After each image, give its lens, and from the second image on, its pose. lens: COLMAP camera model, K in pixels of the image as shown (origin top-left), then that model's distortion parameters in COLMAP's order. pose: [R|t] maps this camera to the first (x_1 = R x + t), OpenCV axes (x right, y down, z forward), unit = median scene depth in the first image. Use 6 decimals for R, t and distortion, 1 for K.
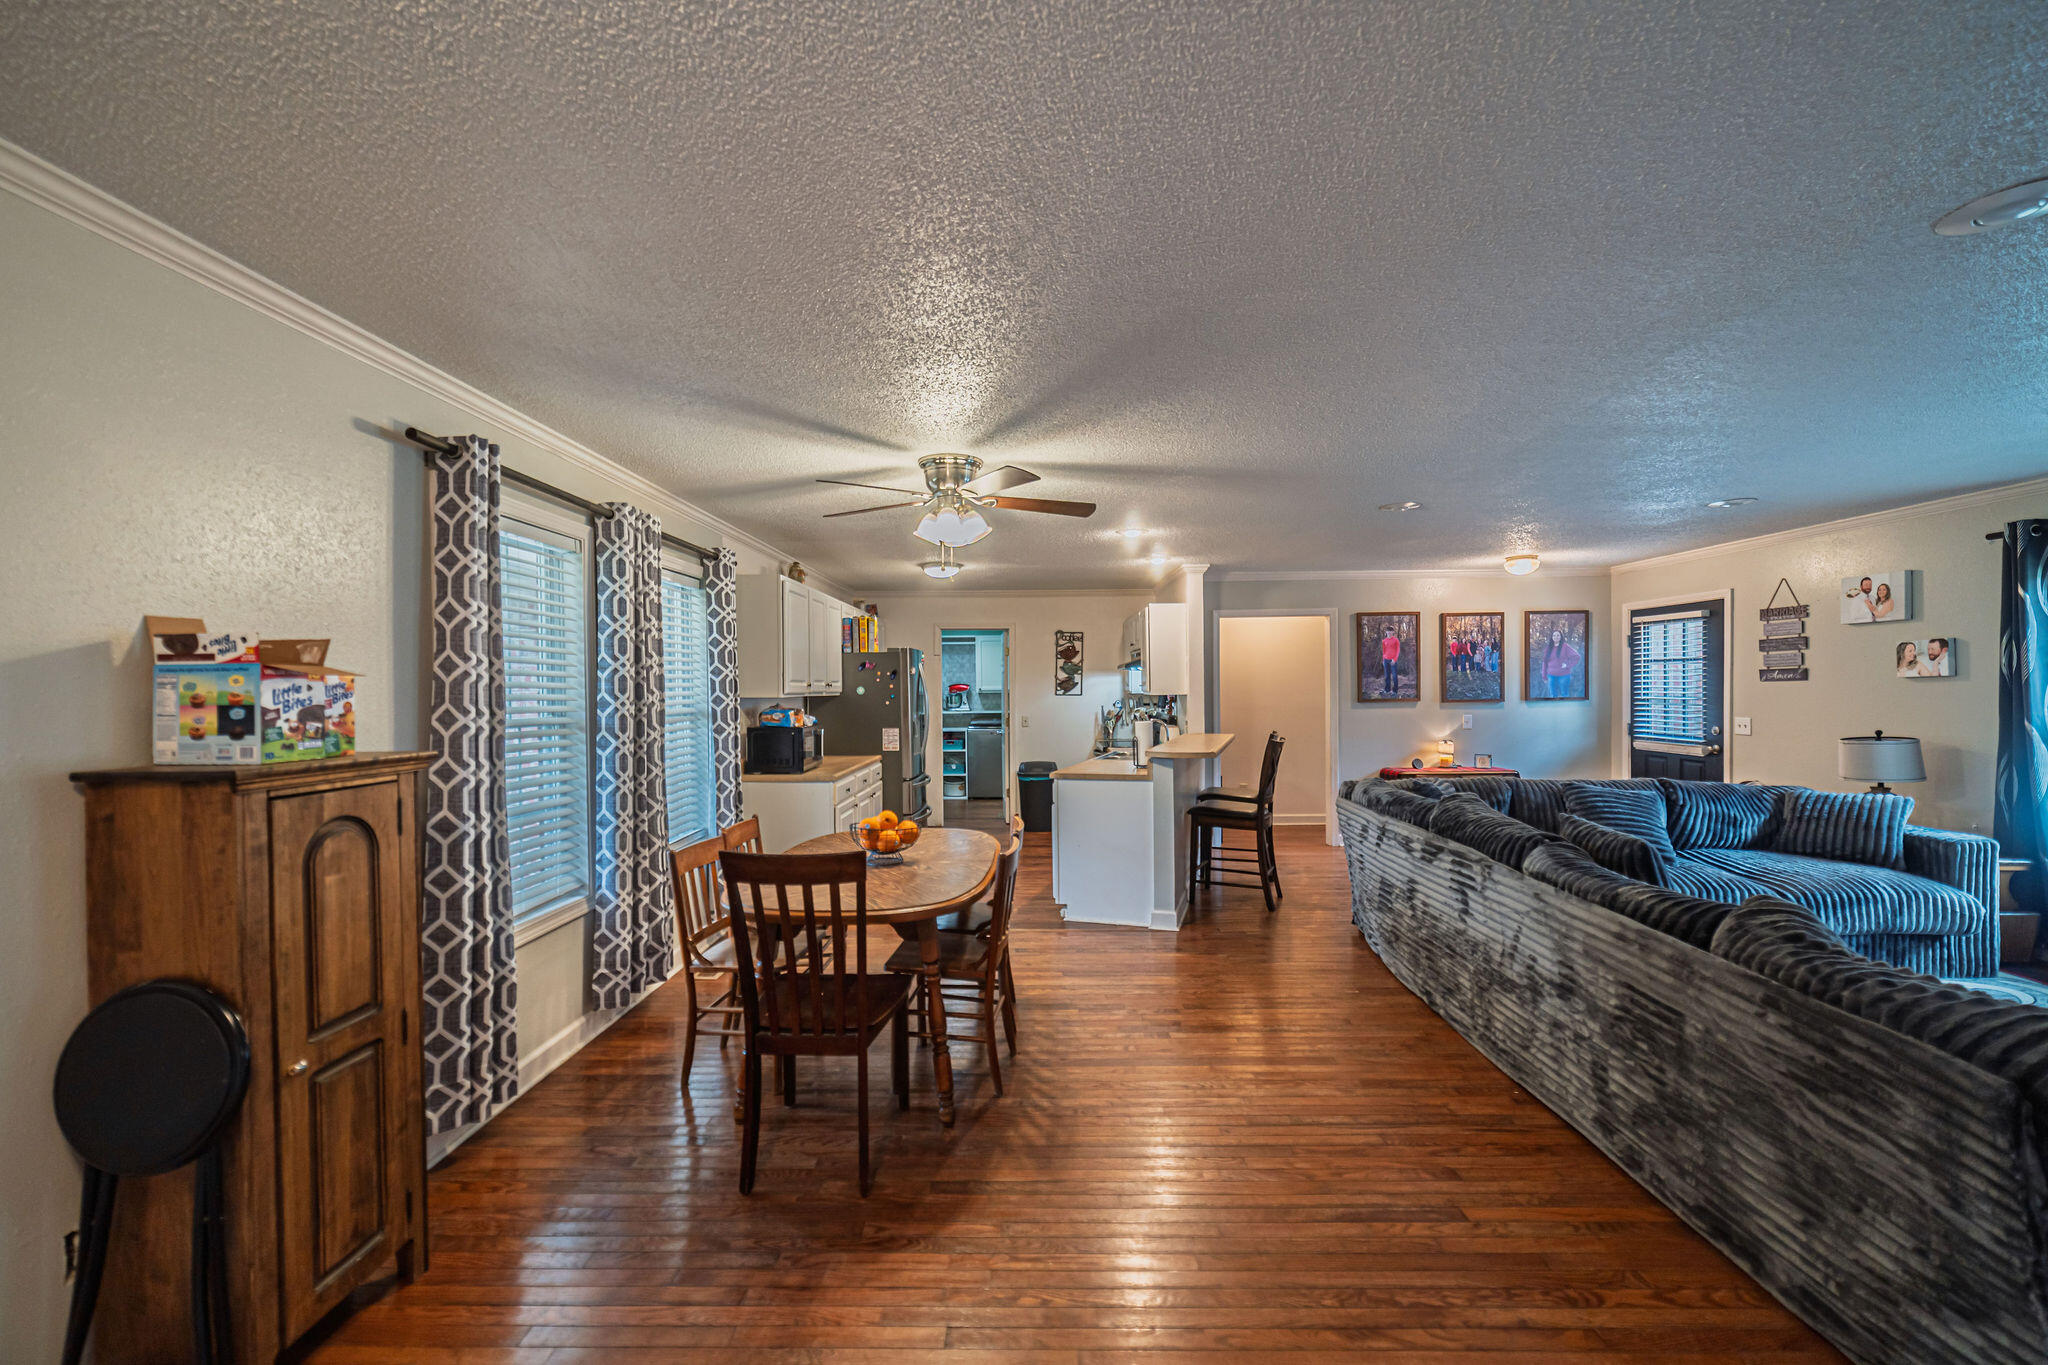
lens RADIAL K [[793.0, 0, 1025.2], [0, 793.0, 691.5], [0, 0, 1]] dist [-0.001486, 0.001884]
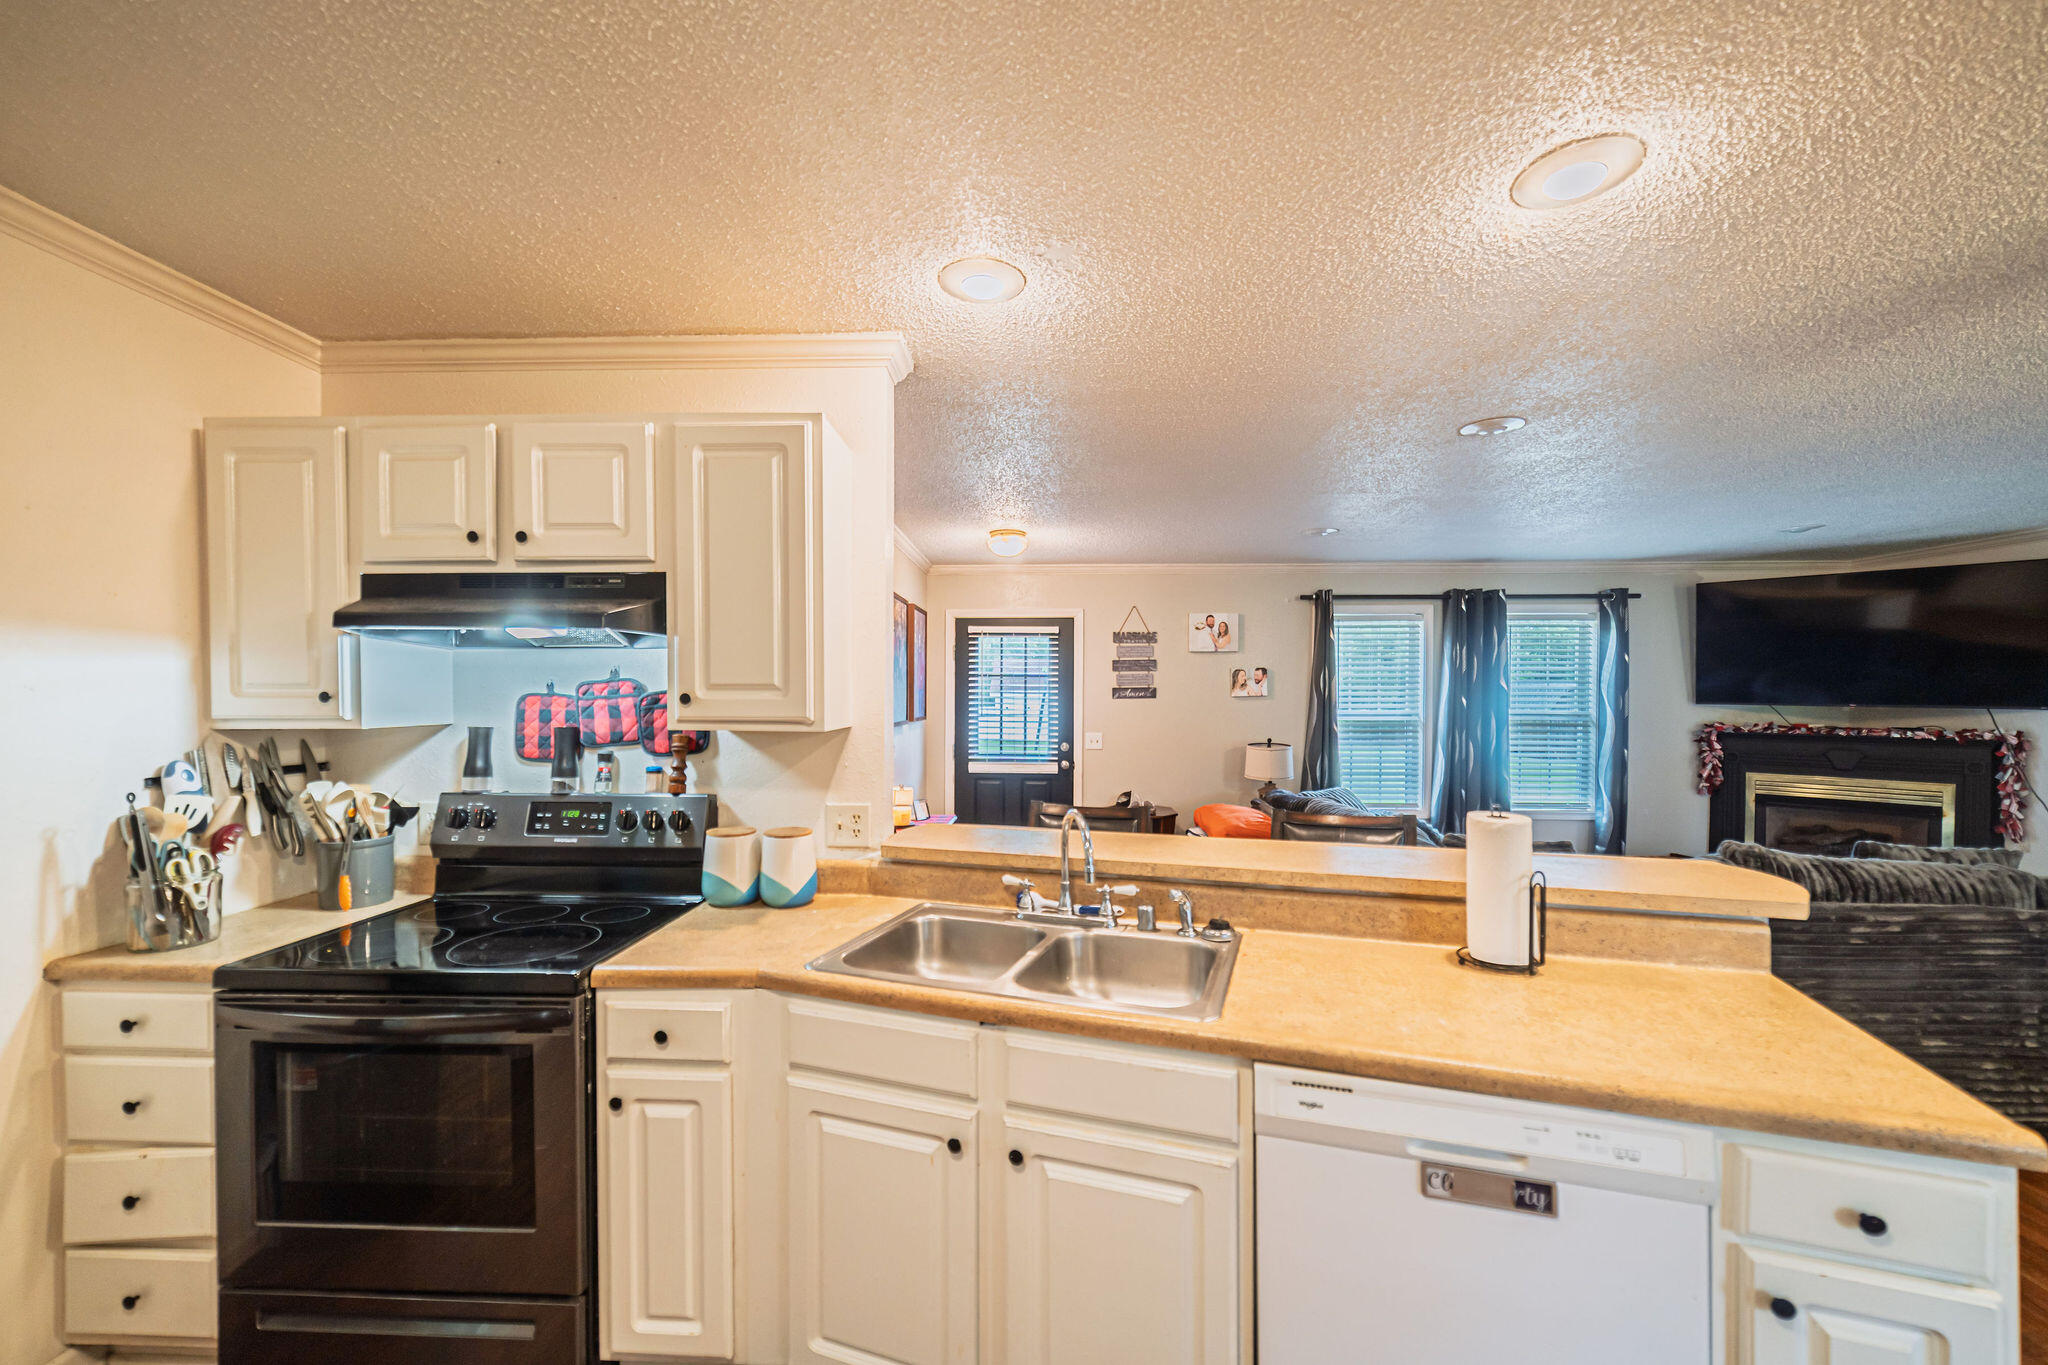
lens RADIAL K [[793.0, 0, 1014.5], [0, 793.0, 712.1], [0, 0, 1]] dist [-0.001486, 0.001884]
pose [[0.046240, -0.002554, 0.998927, -0.202502], [0.003329, 0.999992, 0.002403, 0.003122], [-0.998925, 0.003215, 0.046248, 1.368984]]
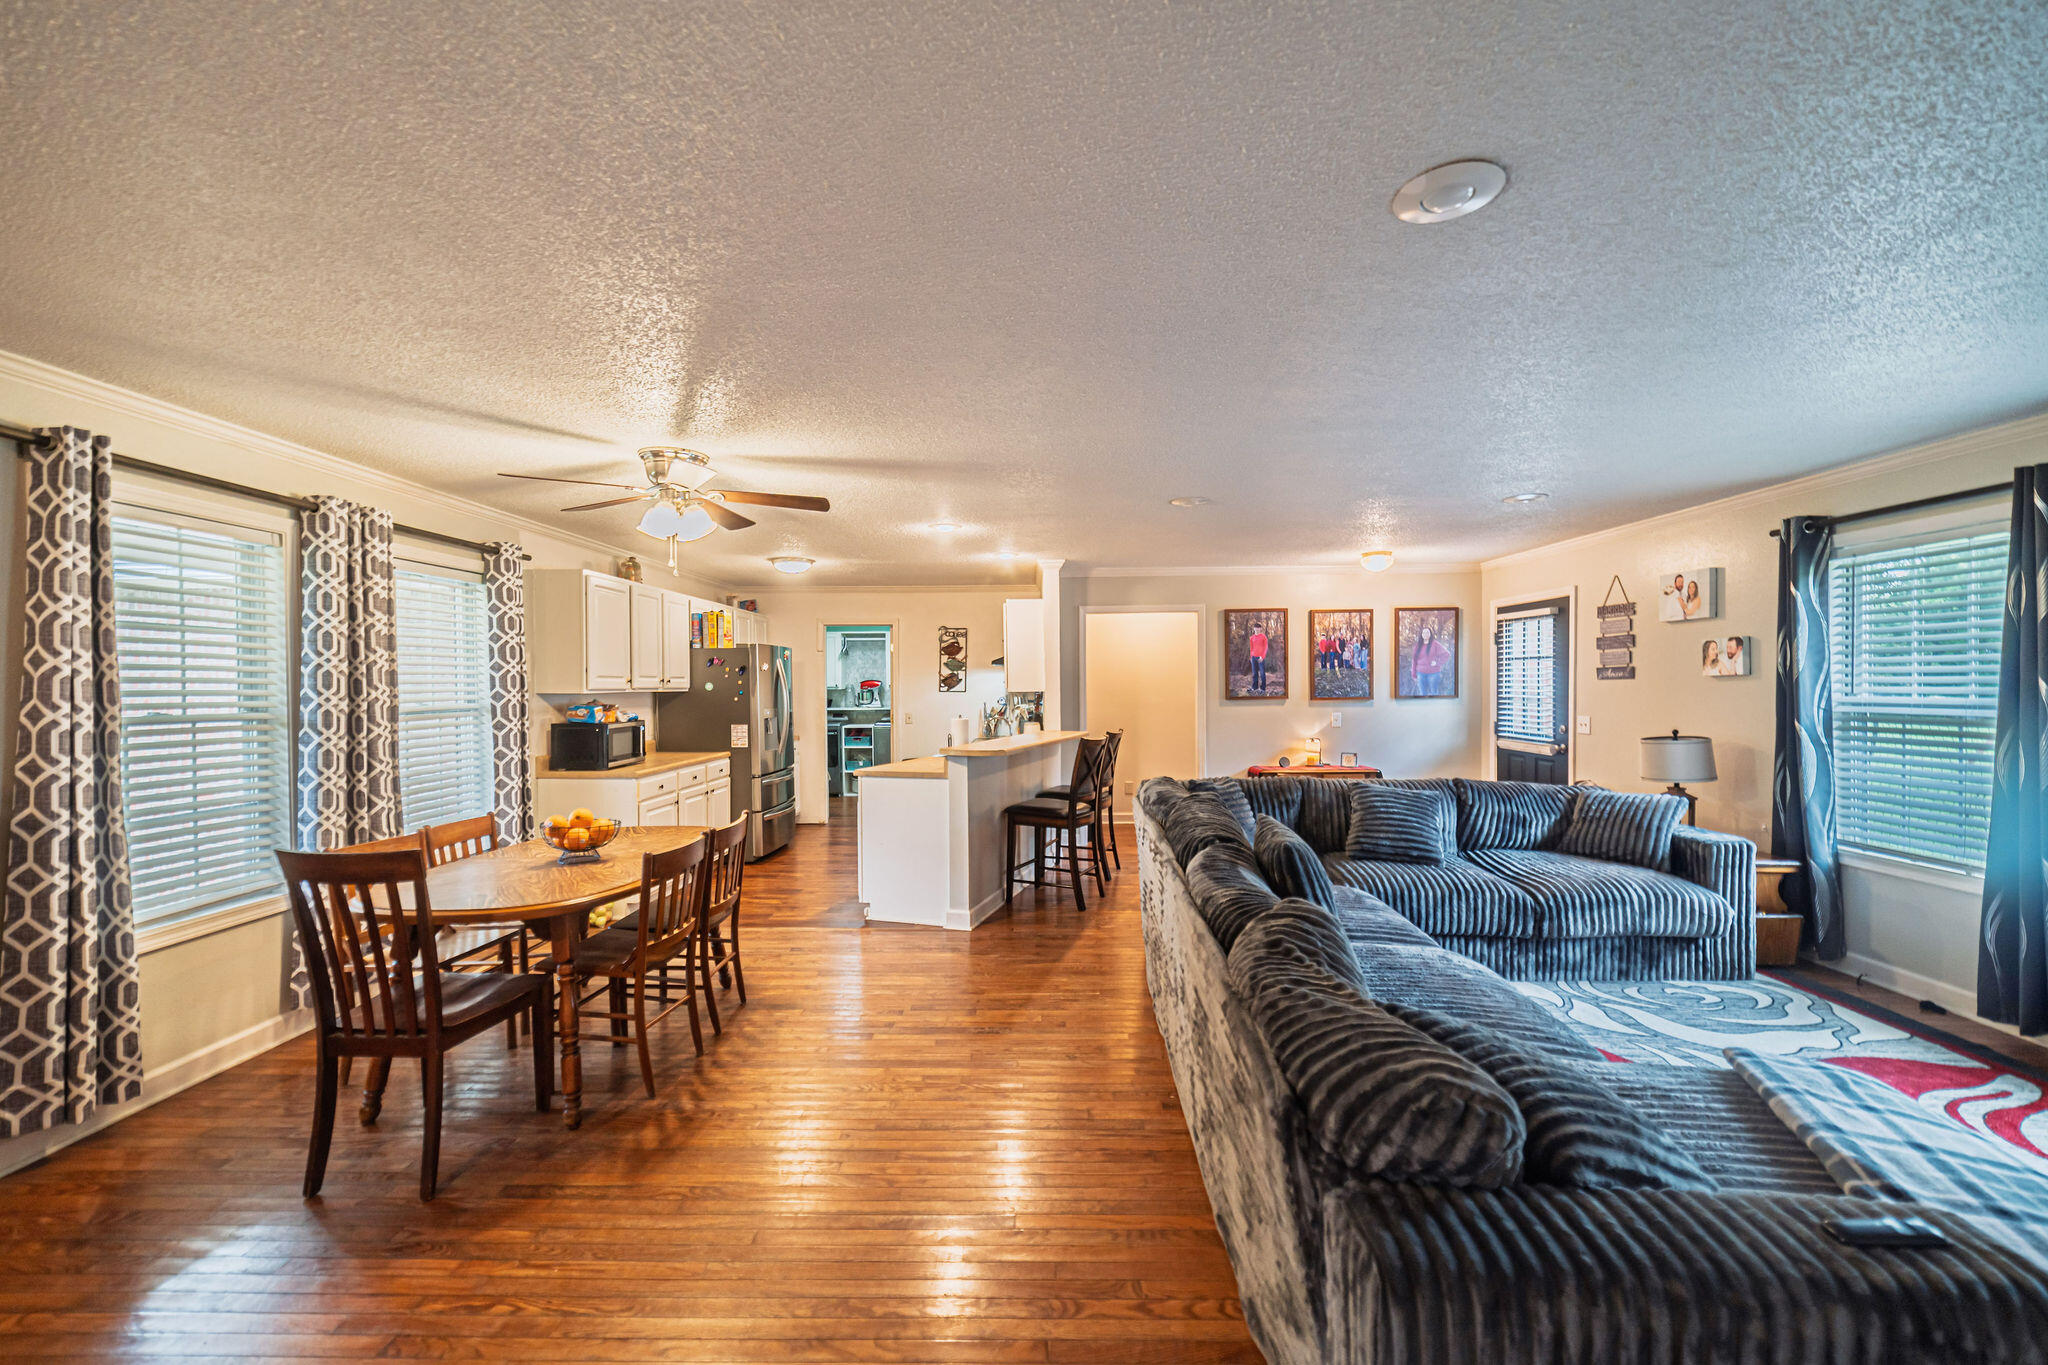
lens RADIAL K [[793.0, 0, 1024.6], [0, 793.0, 690.9], [0, 0, 1]] dist [-0.001486, 0.001884]
pose [[0.999984, 0.002616, -0.005013, 0.275514], [-0.002598, 0.999990, 0.003640, -0.000866], [0.005022, -0.003627, 0.999981, 0.010244]]
